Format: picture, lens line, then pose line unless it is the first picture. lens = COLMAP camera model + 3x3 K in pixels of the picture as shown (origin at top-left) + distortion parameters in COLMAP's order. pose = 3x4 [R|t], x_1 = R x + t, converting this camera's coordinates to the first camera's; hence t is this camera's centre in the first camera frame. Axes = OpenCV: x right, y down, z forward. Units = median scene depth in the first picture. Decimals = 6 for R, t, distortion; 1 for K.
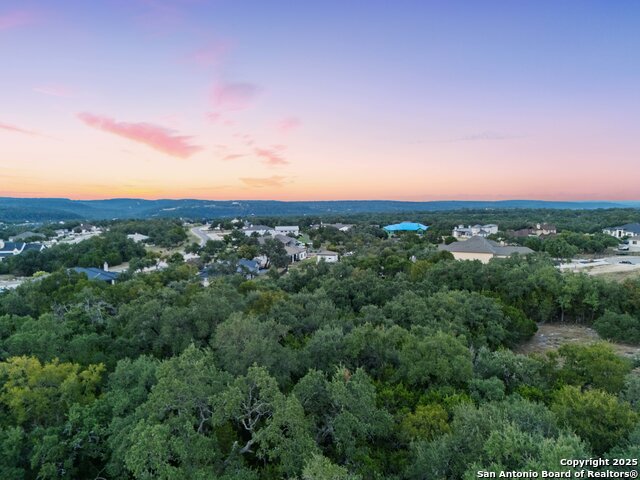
lens RADIAL K [[468.2, 0, 321.8], [0, 468.2, 238.6], [0, 0, 1]] dist [0.096940, -0.127287]
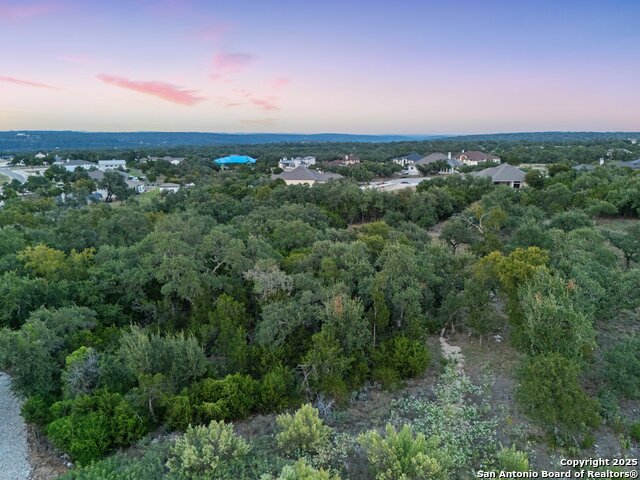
lens RADIAL K [[468.2, 0, 321.8], [0, 468.2, 238.6], [0, 0, 1]] dist [0.096940, -0.127287]
pose [[0.929905, -0.077182, 0.359611, -0.052612], [0.026476, 0.989245, 0.143855, 0.005267], [-0.366847, -0.124250, 0.921947, -0.113342]]
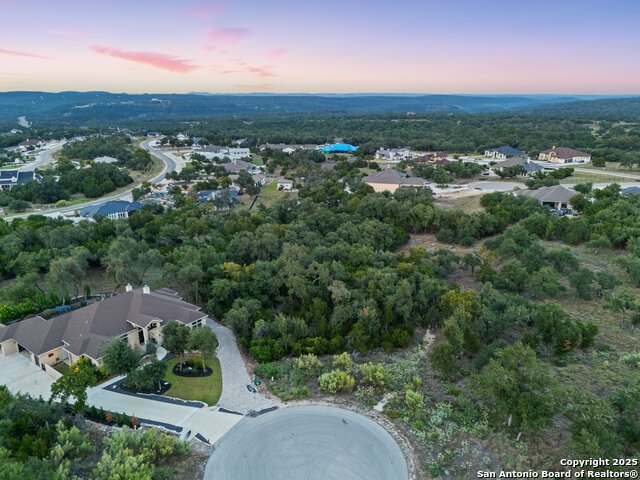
lens RADIAL K [[468.2, 0, 321.8], [0, 468.2, 238.6], [0, 0, 1]] dist [0.096940, -0.127287]
pose [[0.988114, -0.040809, 0.148204, -0.076556], [0.007742, 0.976105, 0.217161, -0.086046], [-0.153525, -0.213432, 0.964820, -0.307853]]
